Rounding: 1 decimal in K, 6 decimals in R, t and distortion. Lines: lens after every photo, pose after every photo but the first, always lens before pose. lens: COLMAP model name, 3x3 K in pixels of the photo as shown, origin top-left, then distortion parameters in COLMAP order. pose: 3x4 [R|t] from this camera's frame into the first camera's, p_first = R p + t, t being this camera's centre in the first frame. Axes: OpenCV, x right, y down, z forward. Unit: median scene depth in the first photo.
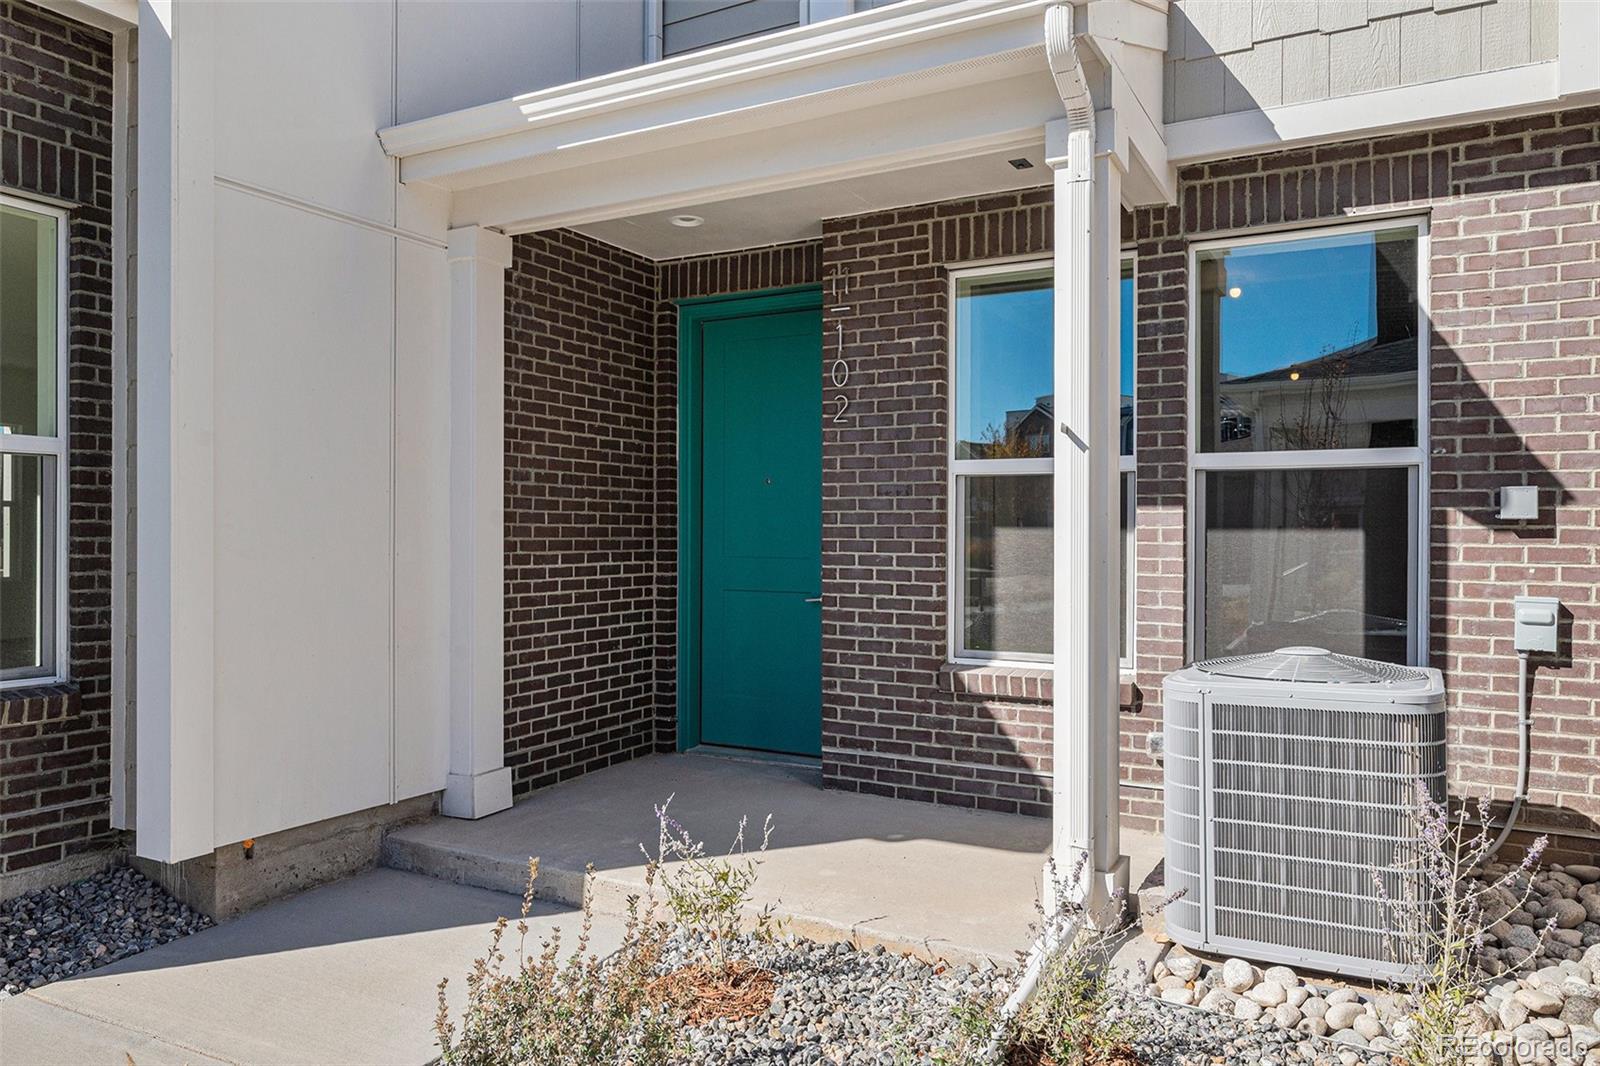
lens RADIAL K [[1134.8, 0, 799.1], [0, 1134.8, 533.0], [0, 0, 1]] dist [-0.007384, 0.000139]
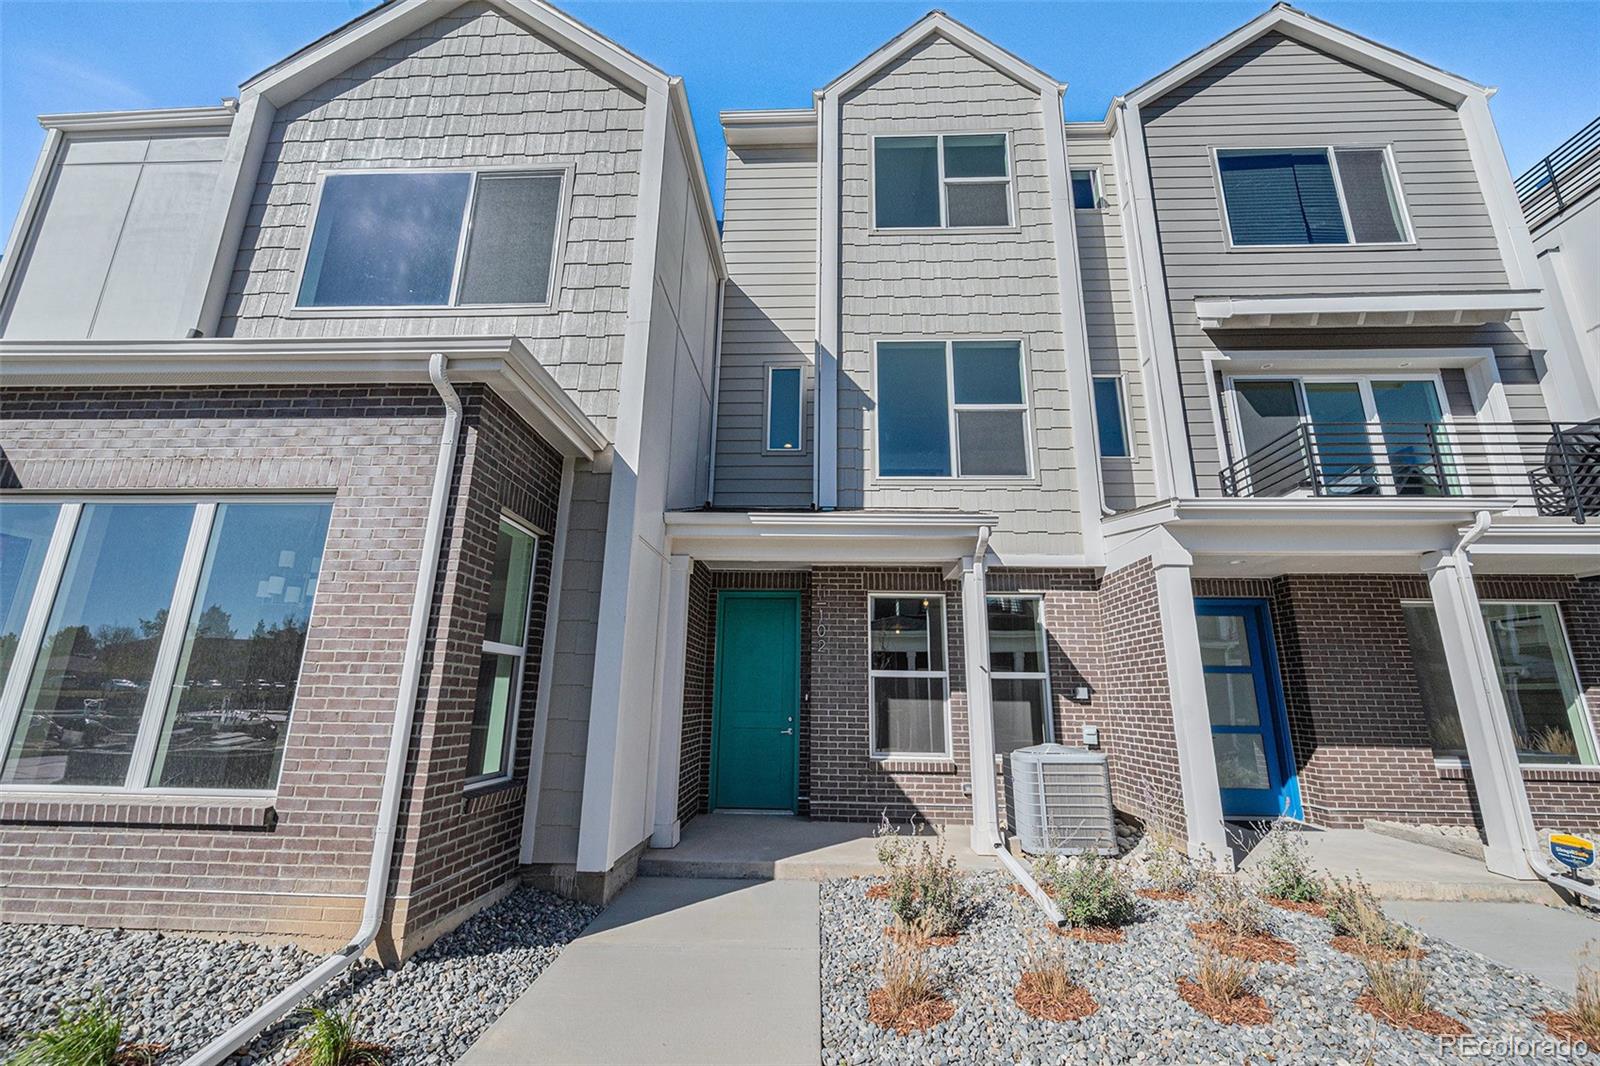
lens RADIAL K [[642.9, 0, 799.6], [0, 642.9, 537.1], [0, 0, 1]] dist [0.000812, -0.000258]
pose [[0.896639, 0.117628, 0.426850, -0.666726], [-0.010456, 0.969421, -0.245182, -0.001276], [-0.442638, 0.215377, 0.870451, -0.206359]]
